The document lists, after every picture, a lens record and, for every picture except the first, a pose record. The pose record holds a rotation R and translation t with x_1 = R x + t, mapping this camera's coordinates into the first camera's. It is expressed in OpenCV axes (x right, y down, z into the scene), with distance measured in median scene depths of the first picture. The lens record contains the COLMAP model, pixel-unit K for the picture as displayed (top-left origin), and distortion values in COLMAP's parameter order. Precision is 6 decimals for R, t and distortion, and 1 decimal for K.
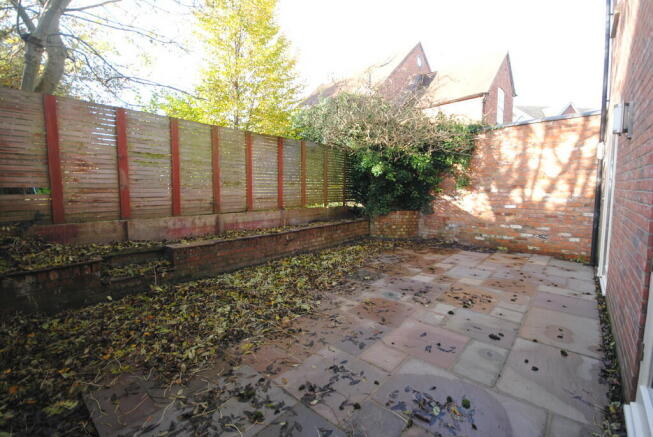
lens RADIAL K [[288.2, 0, 330.6], [0, 288.2, 216.3], [0, 0, 1]] dist [-0.000271, -0.000090]
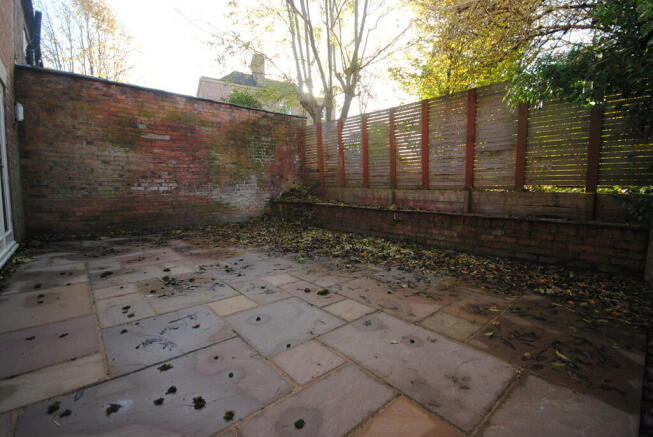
lens RADIAL K [[288.2, 0, 330.6], [0, 288.2, 216.3], [0, 0, 1]] dist [-0.000271, -0.000090]
pose [[-0.132453, 0.100607, -0.986070, 0.907237], [-0.106583, 0.987621, 0.115082, -0.007697], [0.985442, 0.120342, -0.120091, 1.159760]]
